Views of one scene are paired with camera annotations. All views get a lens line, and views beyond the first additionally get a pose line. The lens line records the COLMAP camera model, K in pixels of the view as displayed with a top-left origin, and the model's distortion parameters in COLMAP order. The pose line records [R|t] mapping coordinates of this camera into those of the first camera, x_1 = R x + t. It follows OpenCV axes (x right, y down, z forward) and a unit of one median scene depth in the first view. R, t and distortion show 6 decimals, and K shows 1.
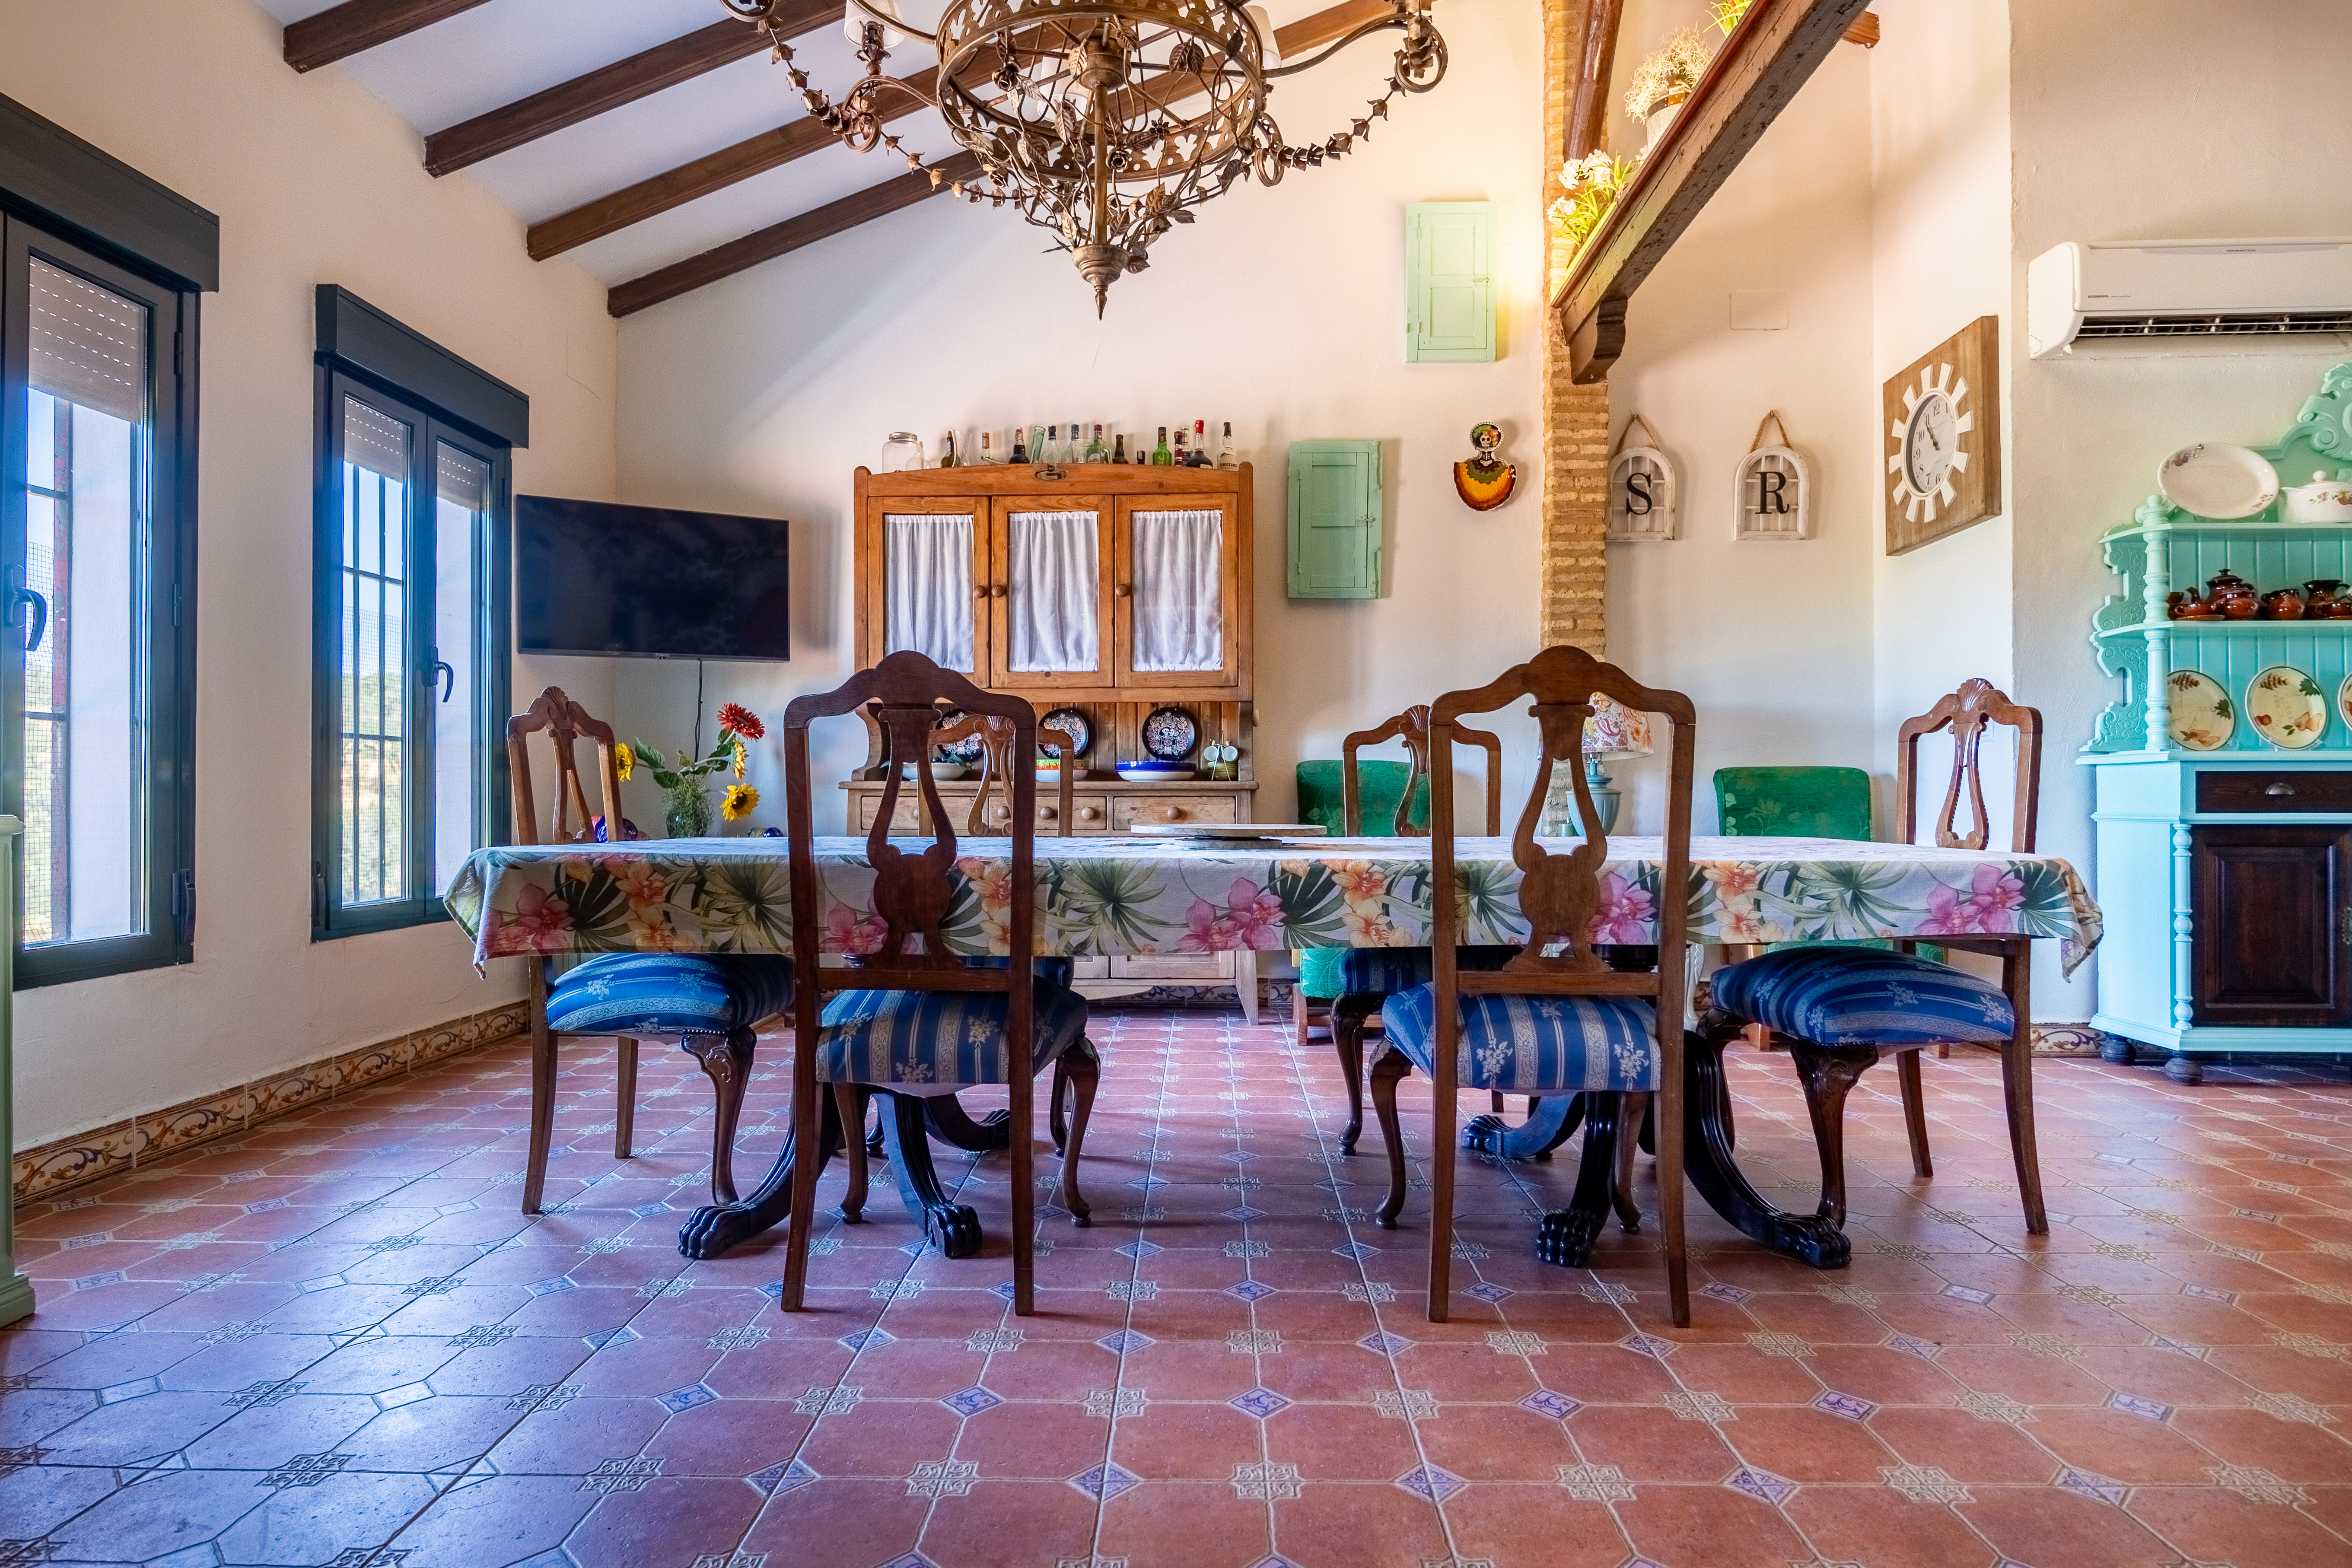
lens RADIAL K [[1312.5, 0, 1190.5], [0, 1312.5, 782.4], [0, 0, 1]] dist [-0.001146, 0.000709]
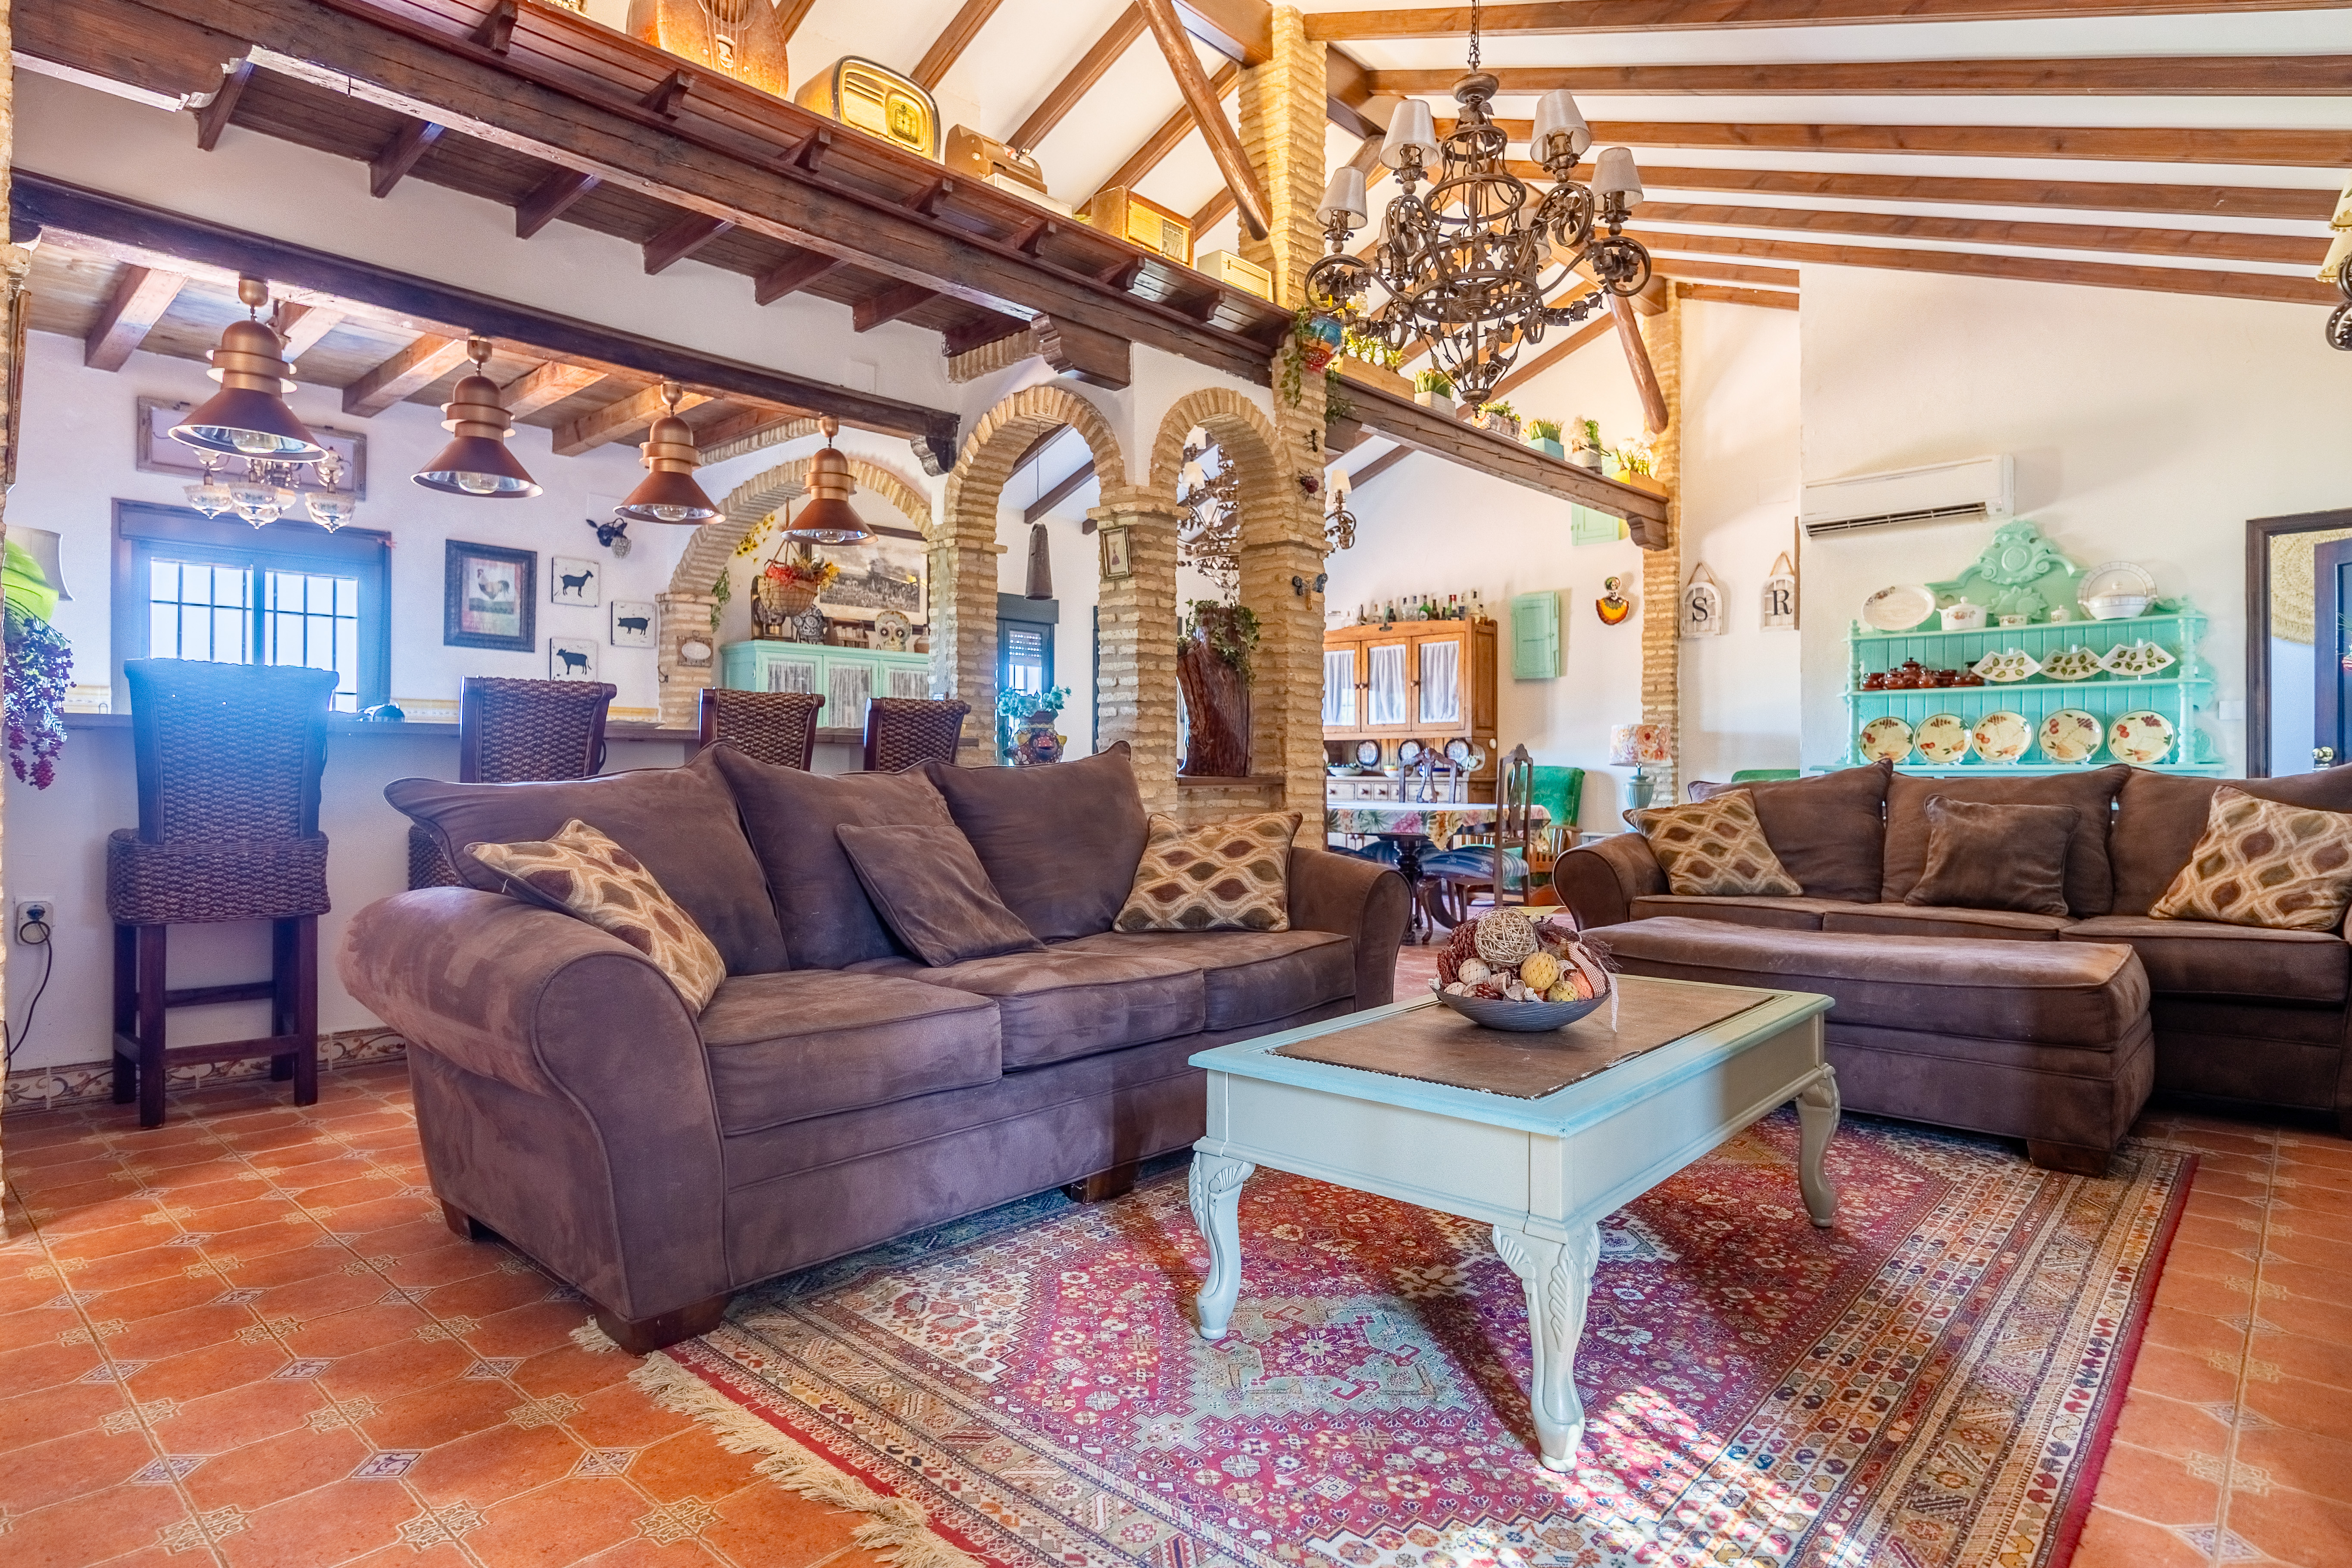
lens RADIAL K [[1312.6, 0, 1175.1], [0, 1312.6, 773.5], [0, 0, 1]] dist [-0.001146, 0.000709]
pose [[0.749435, 0.002875, -0.662071, 0.990892], [0.003273, 0.999962, 0.008047, -0.023351], [0.662069, -0.008198, 0.749398, -0.752305]]
